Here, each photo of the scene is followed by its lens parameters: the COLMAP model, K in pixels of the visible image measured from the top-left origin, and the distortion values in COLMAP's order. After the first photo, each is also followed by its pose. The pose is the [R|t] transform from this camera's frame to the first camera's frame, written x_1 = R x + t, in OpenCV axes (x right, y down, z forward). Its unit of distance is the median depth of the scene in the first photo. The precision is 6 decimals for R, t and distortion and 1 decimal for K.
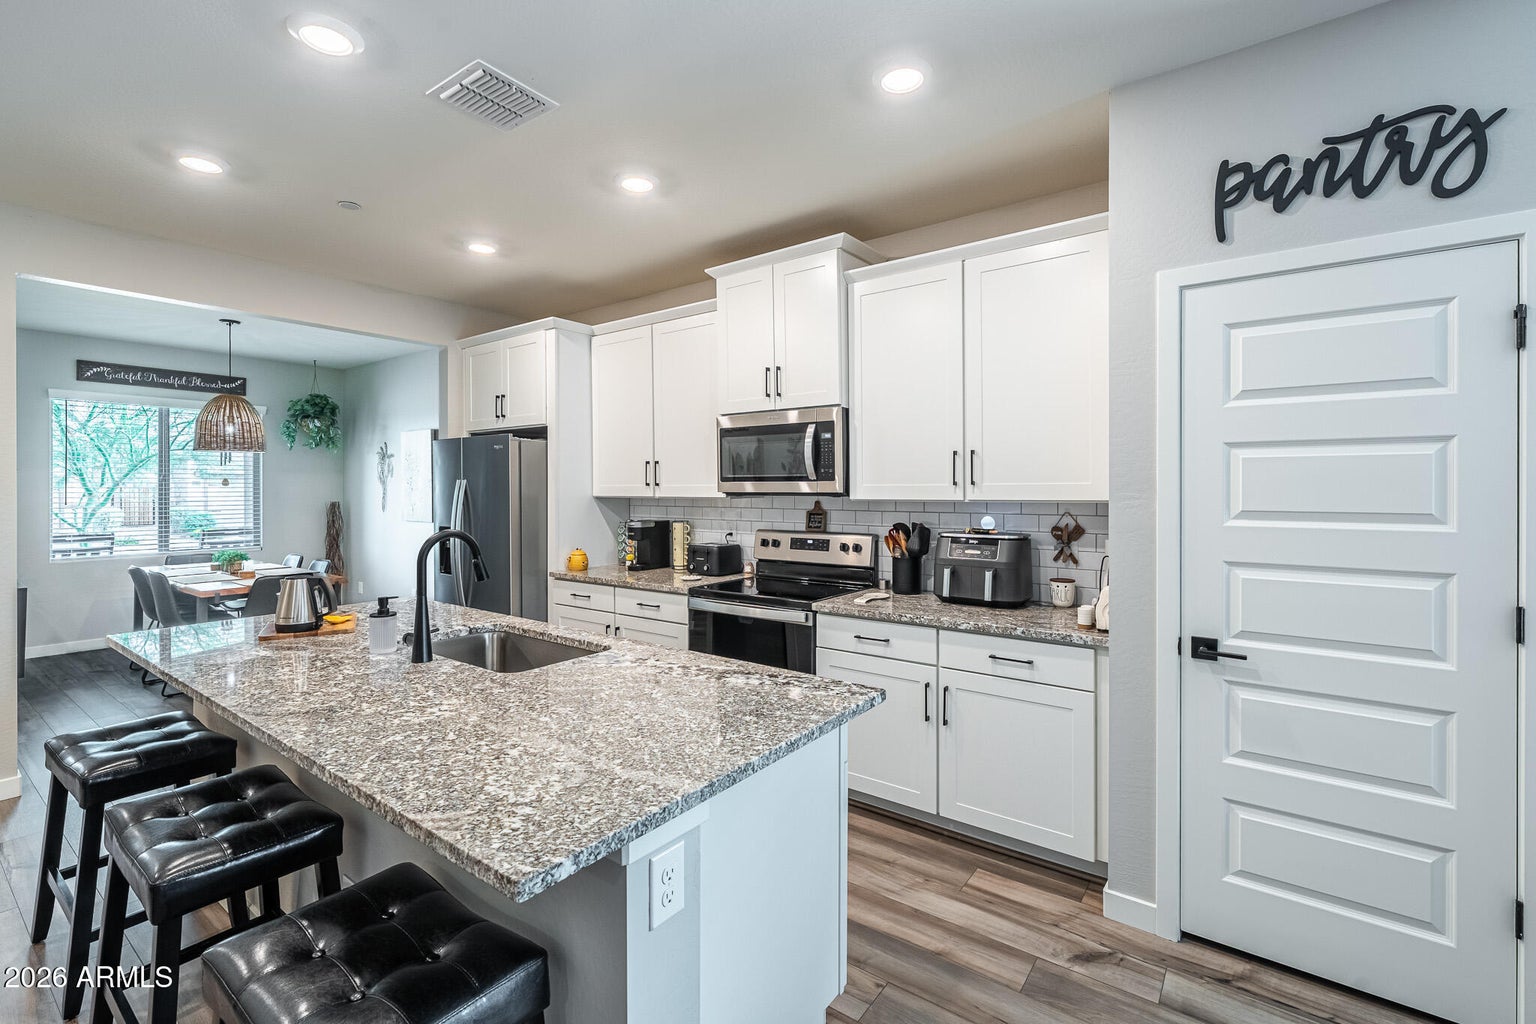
lens RADIAL K [[724.6, 0, 838.5], [0, 724.6, 489.3], [0, 0, 1]] dist [0.000593, -0.000133]
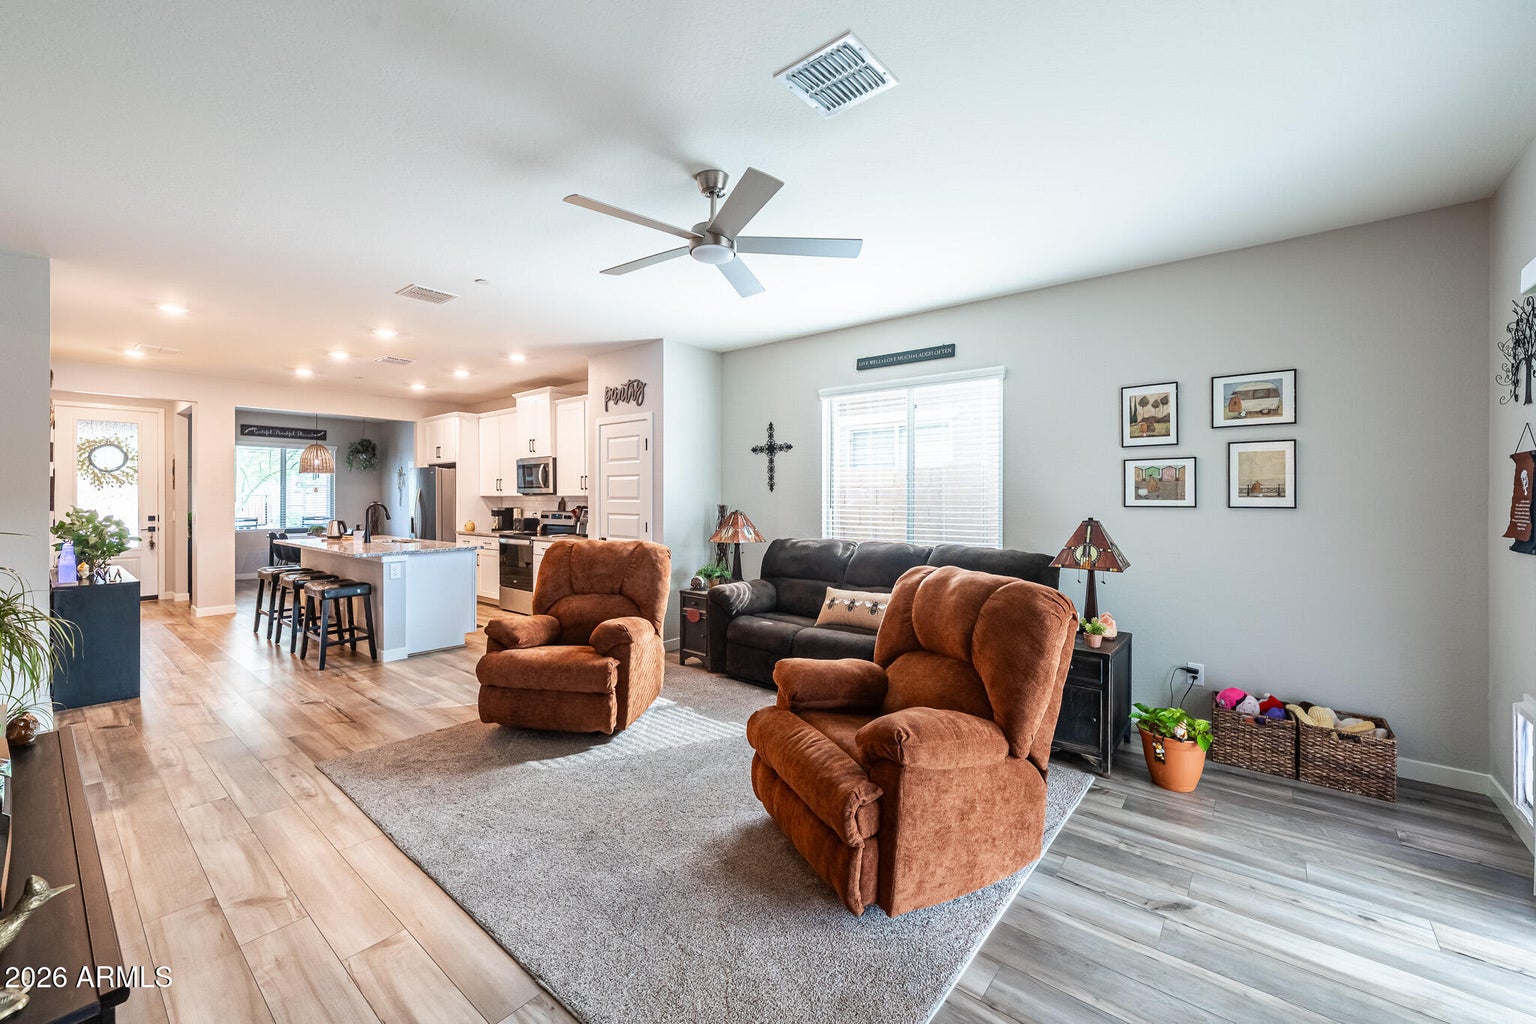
lens RADIAL K [[688.3, 0, 814.9], [0, 688.3, 498.9], [0, 0, 1]] dist [-0.003155, -0.001270]
pose [[0.996938, 0.001406, -0.078181, 1.068623], [-0.001395, 0.999999, 0.000190, 0.023262], [0.078181, -0.000080, 0.996939, -1.228040]]
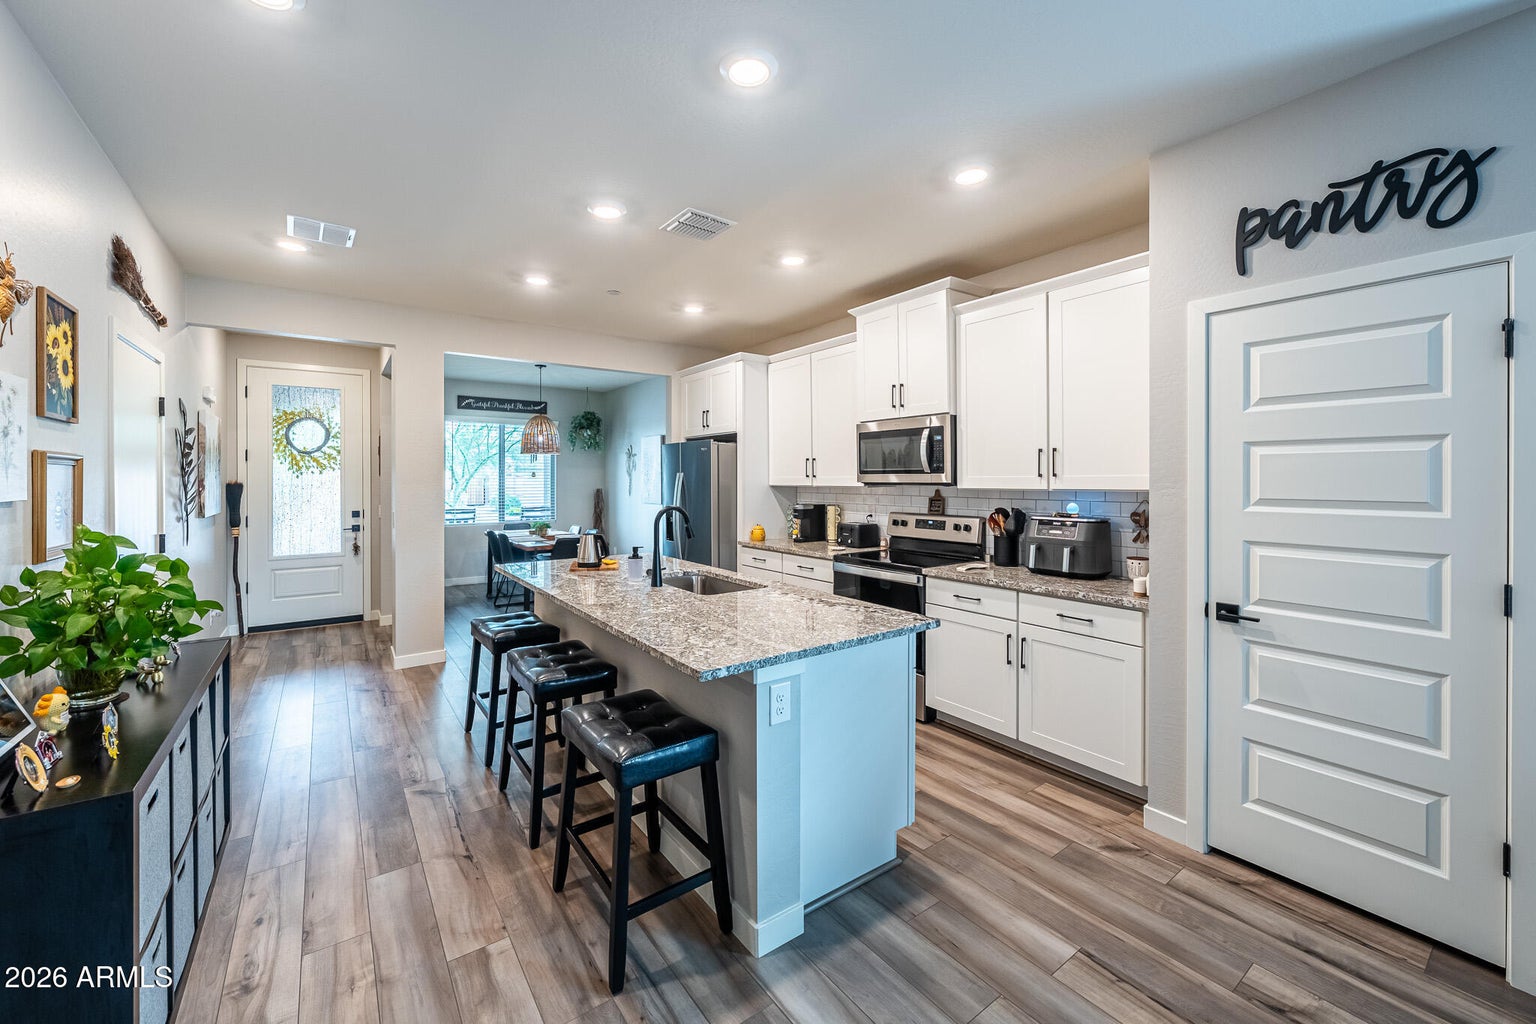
lens RADIAL K [[673.5, 0, 764.2], [0, 673.5, 479.4], [0, 0, 1]] dist [0.000431, 0.000113]
pose [[0.936469, 0.000943, -0.350748, 0.113721], [-0.001144, 0.999999, -0.000365, -0.000538], [0.350748, 0.000743, 0.936470, -0.207543]]
